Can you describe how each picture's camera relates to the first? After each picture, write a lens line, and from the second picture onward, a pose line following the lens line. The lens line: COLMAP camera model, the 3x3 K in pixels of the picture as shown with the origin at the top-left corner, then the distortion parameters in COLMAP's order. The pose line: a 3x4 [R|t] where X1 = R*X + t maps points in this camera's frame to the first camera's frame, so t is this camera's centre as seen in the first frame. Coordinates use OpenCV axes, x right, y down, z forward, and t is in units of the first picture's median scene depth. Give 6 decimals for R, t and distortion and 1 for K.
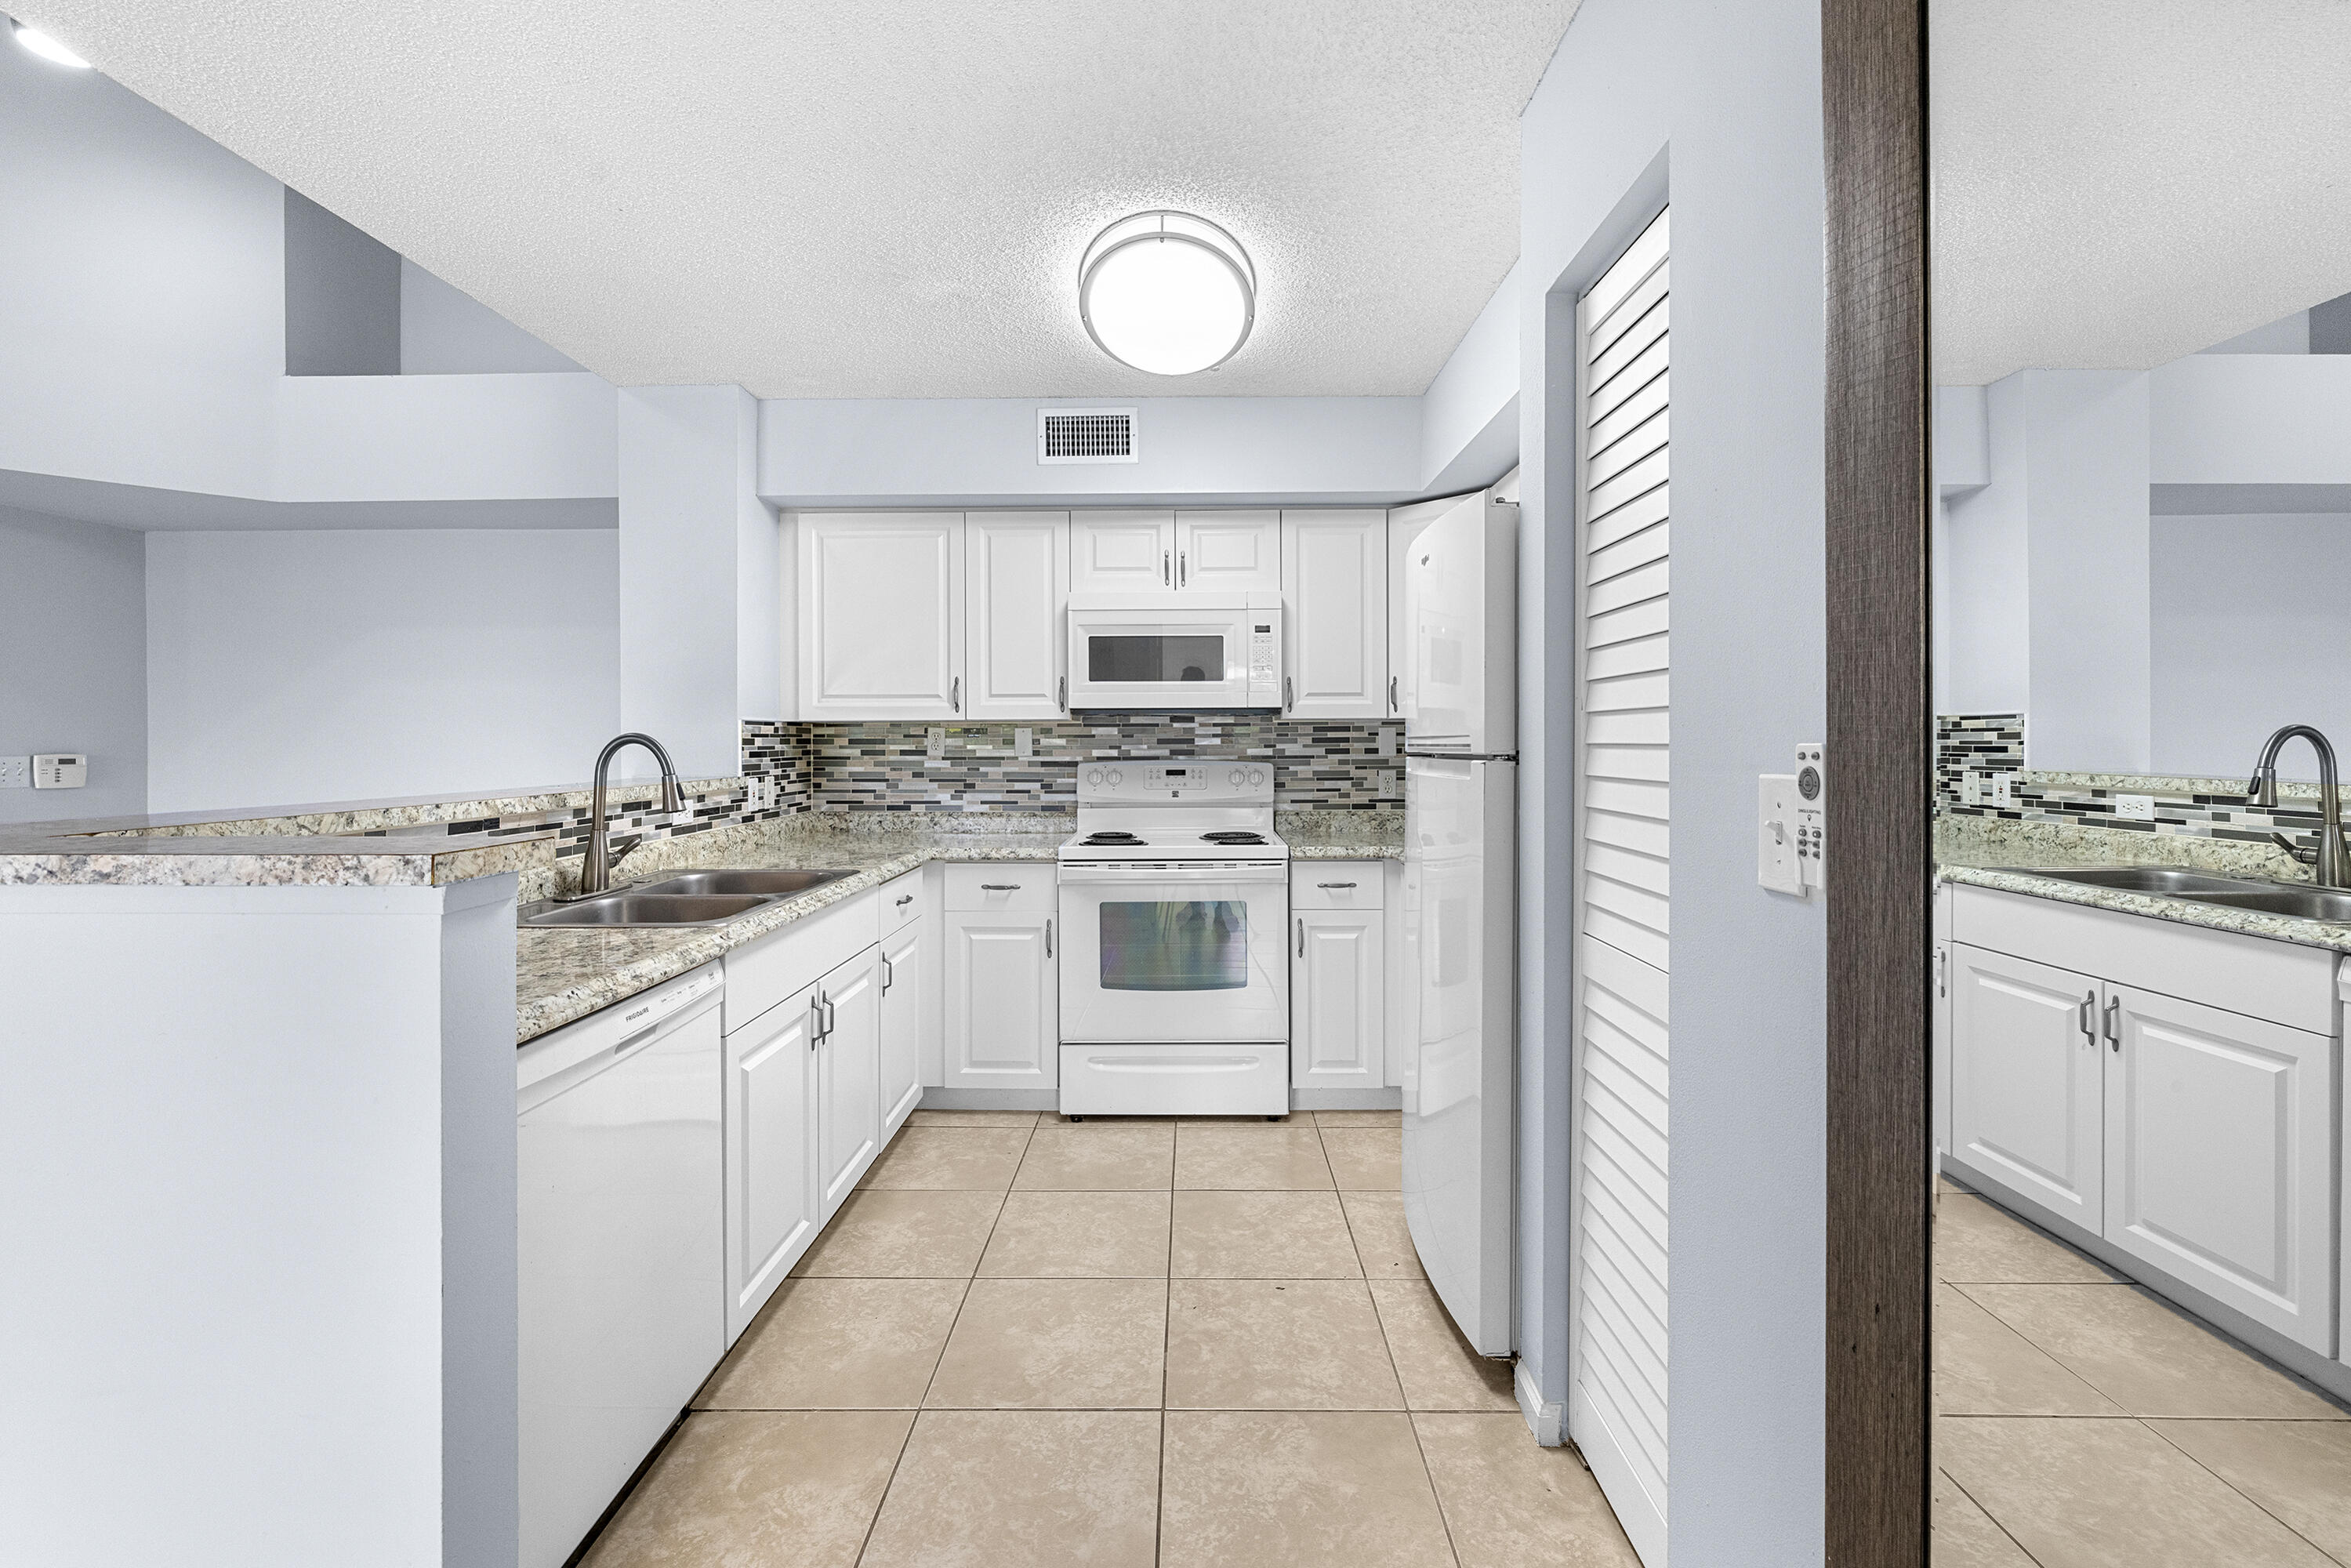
lens RADIAL K [[1005.0, 0, 1177.0], [0, 1005.0, 727.6], [0, 0, 1]] dist [0.000680, 0.000593]
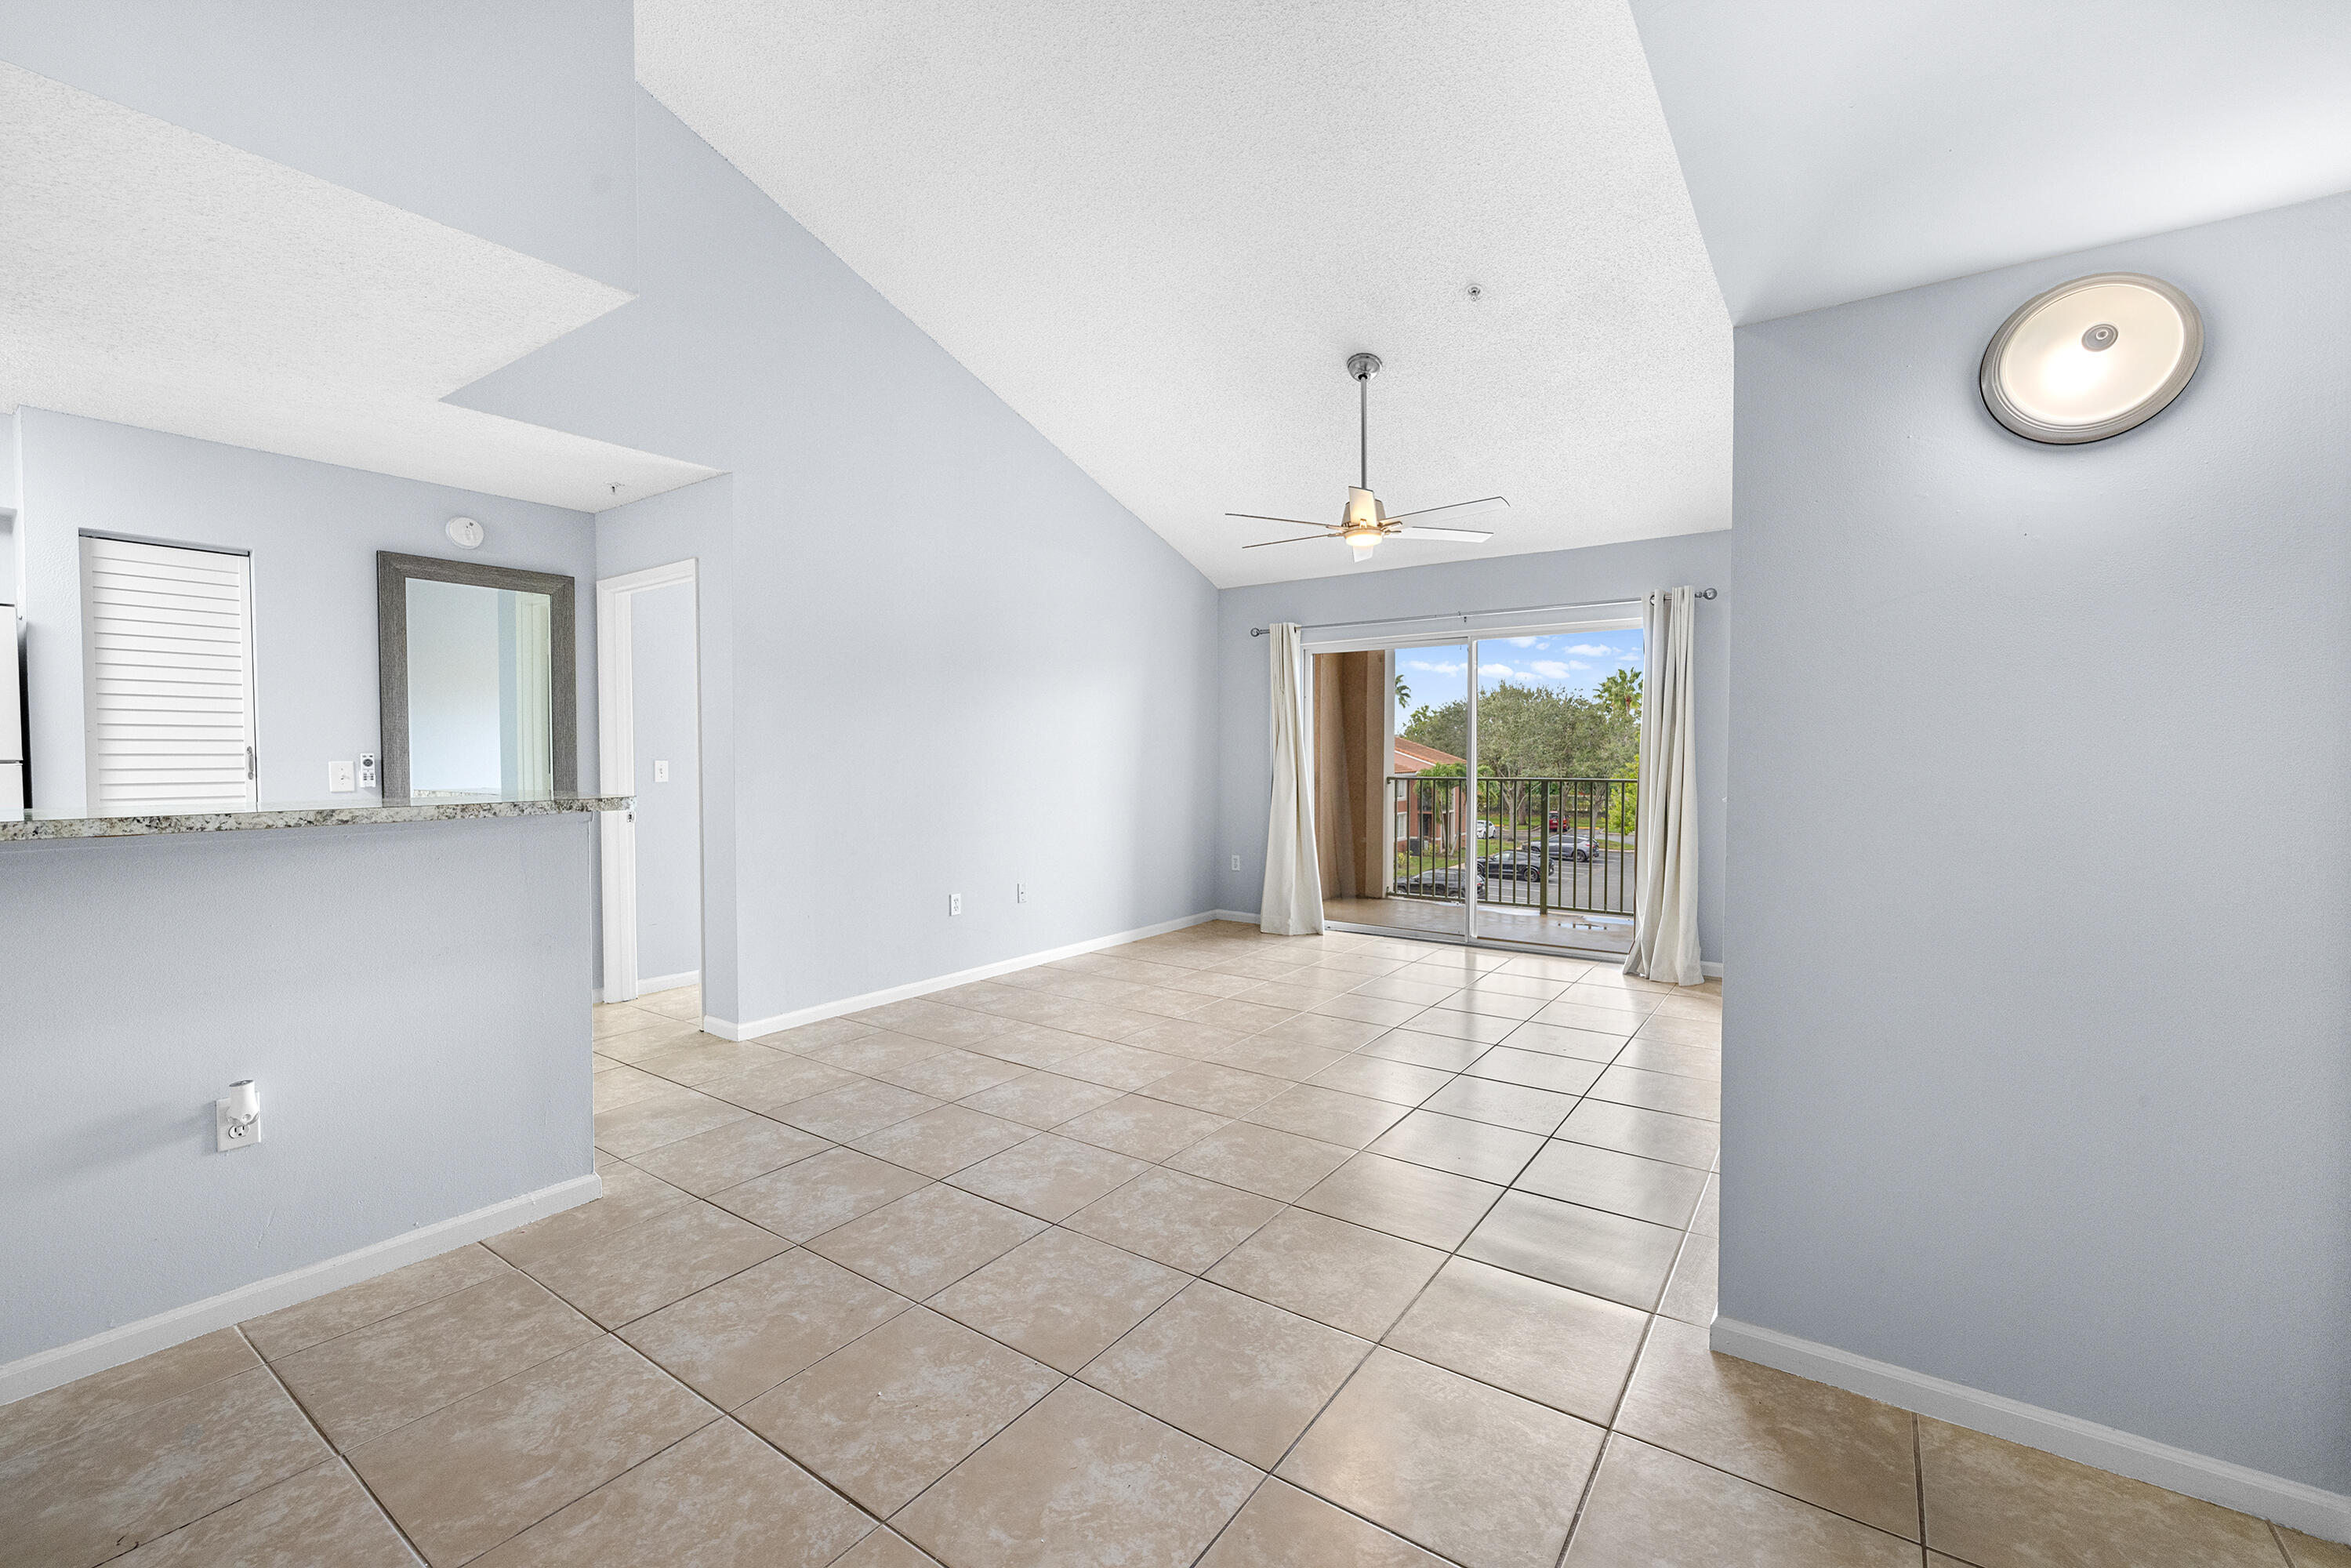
lens RADIAL K [[983.3, 0, 1173.7], [0, 983.3, 785.5], [0, 0, 1]] dist [-0.000145, 0.000047]
pose [[-0.823292, -0.016537, 0.567378, -1.172945], [-0.006341, 0.999781, 0.019938, 0.012241], [-0.567583, 0.012817, -0.823216, 0.644053]]
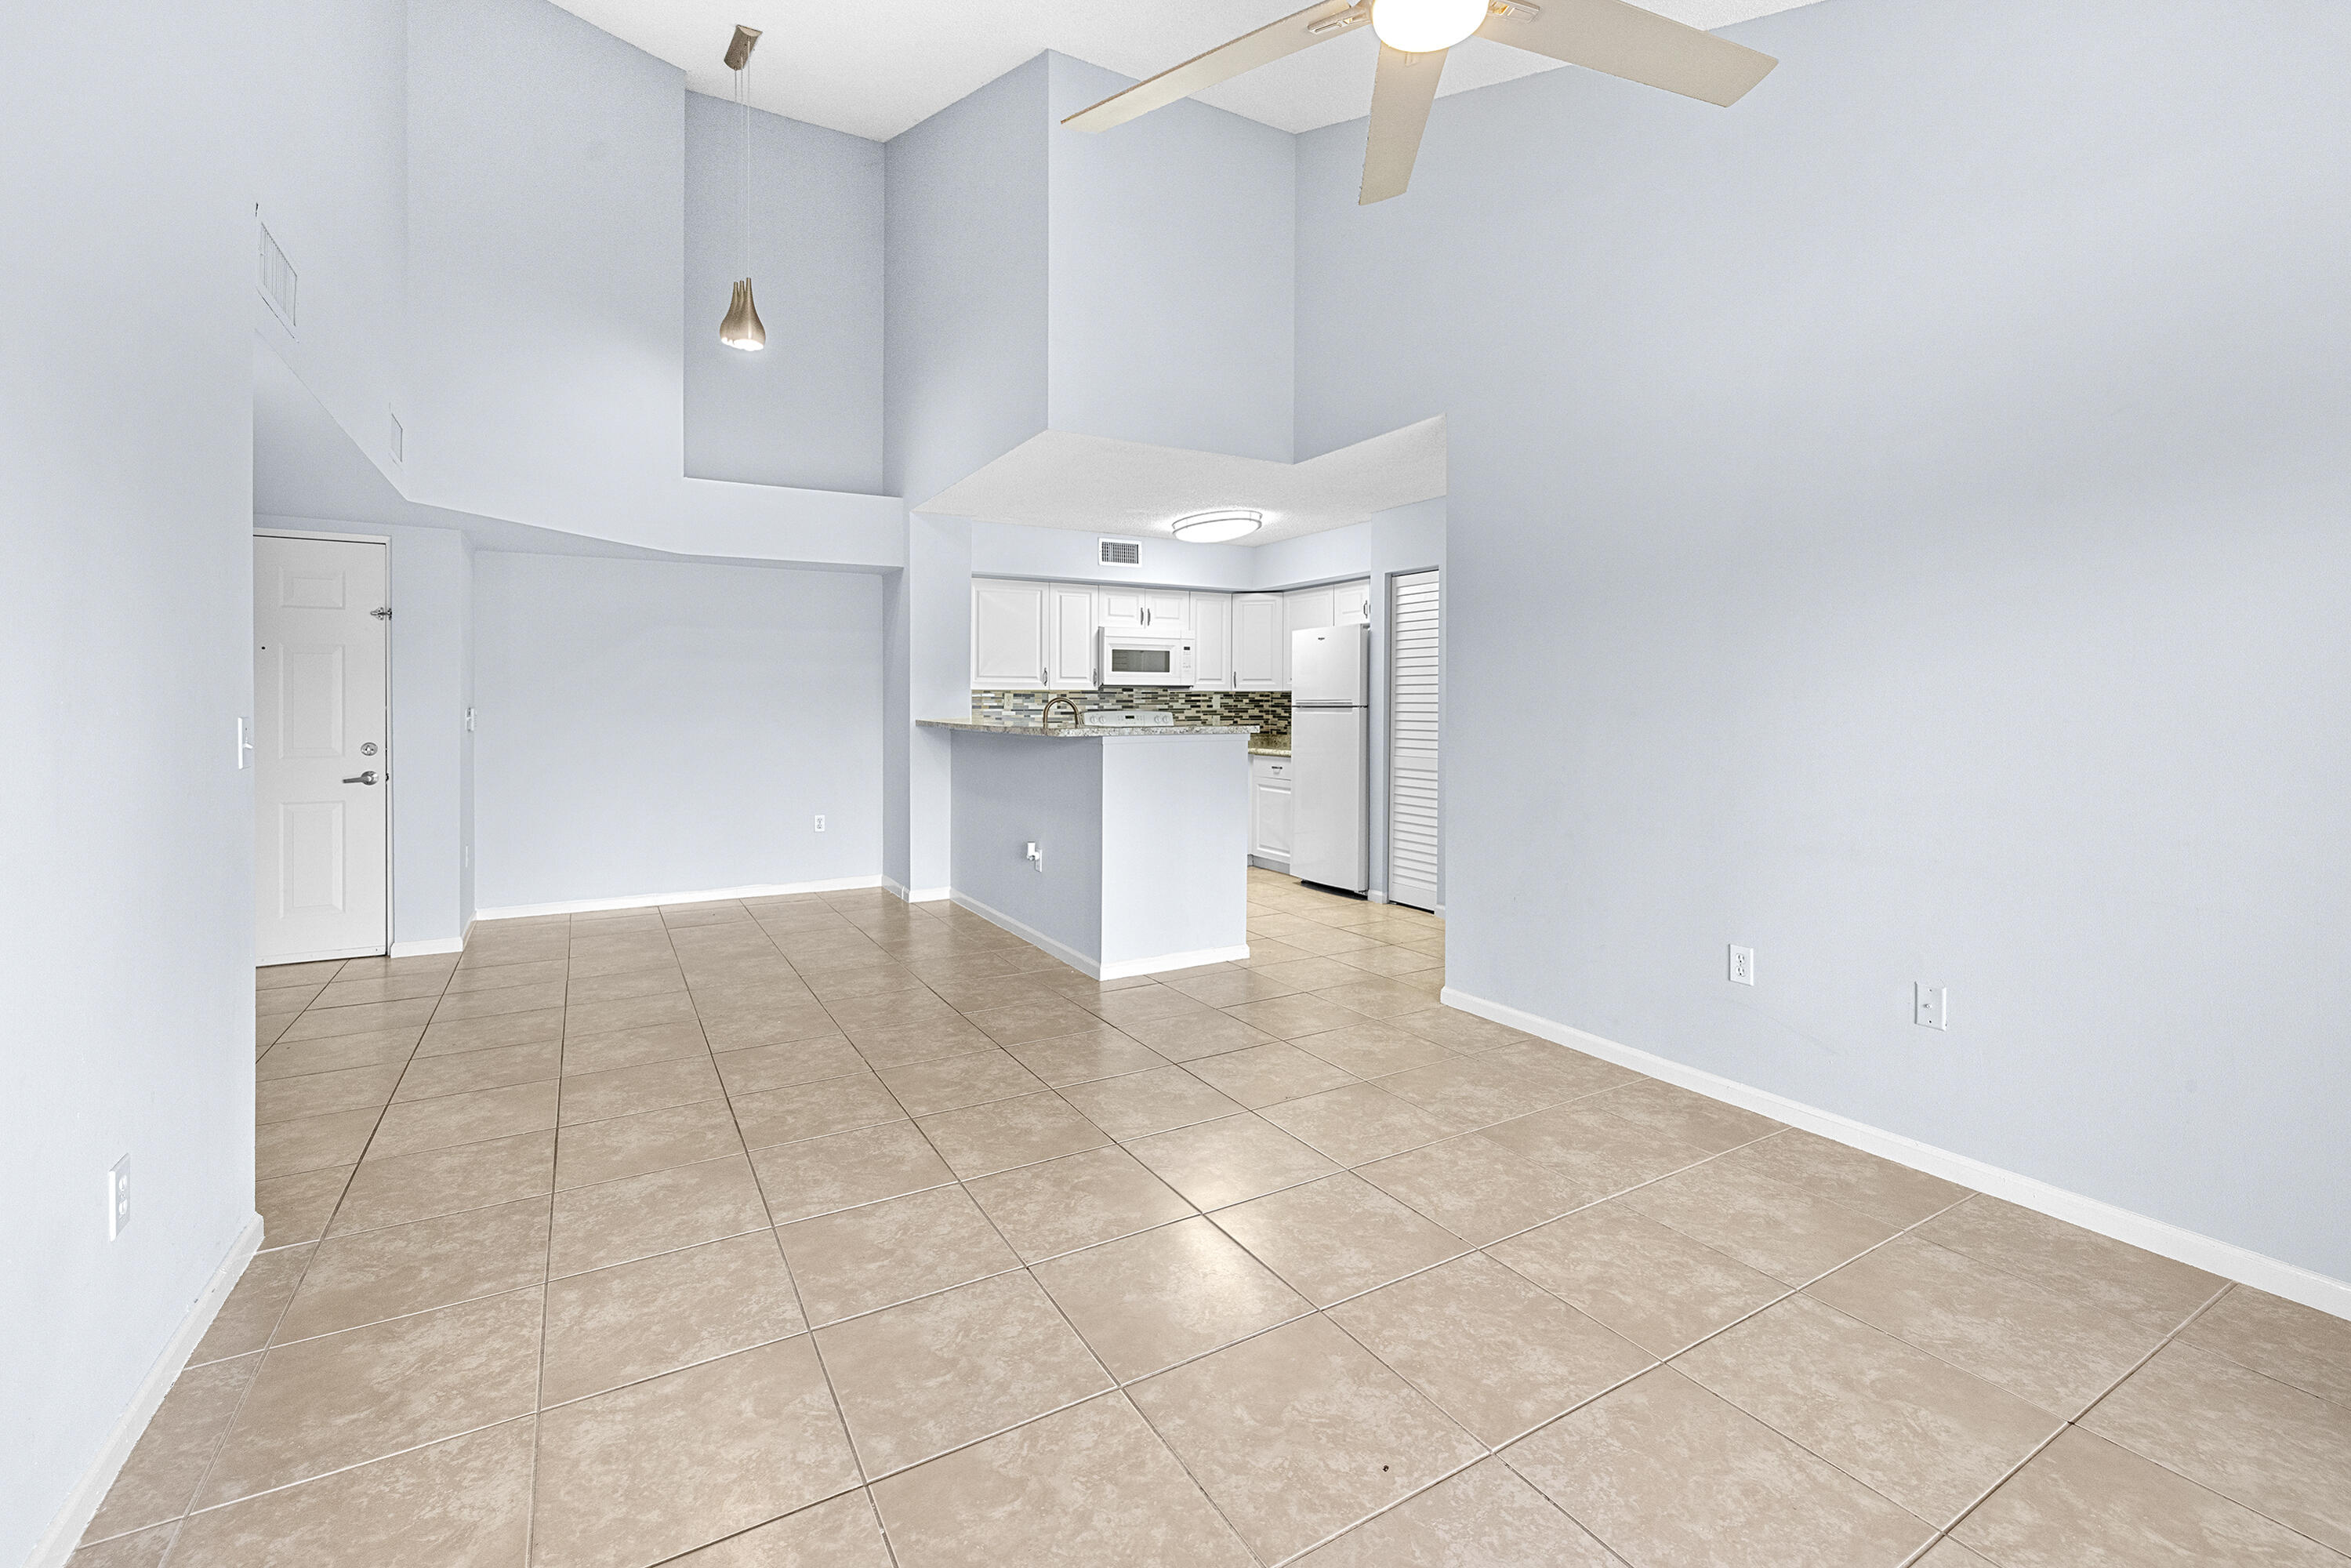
lens RADIAL K [[1013.6, 0, 1173.2], [0, 1013.6, 700.9], [0, 0, 1]] dist [-0.000465, -0.000015]
pose [[0.857934, 0.003311, 0.513750, -0.958446], [-0.009736, 0.999904, 0.009815, -0.007698], [-0.513668, -0.013423, 0.857884, -0.756680]]
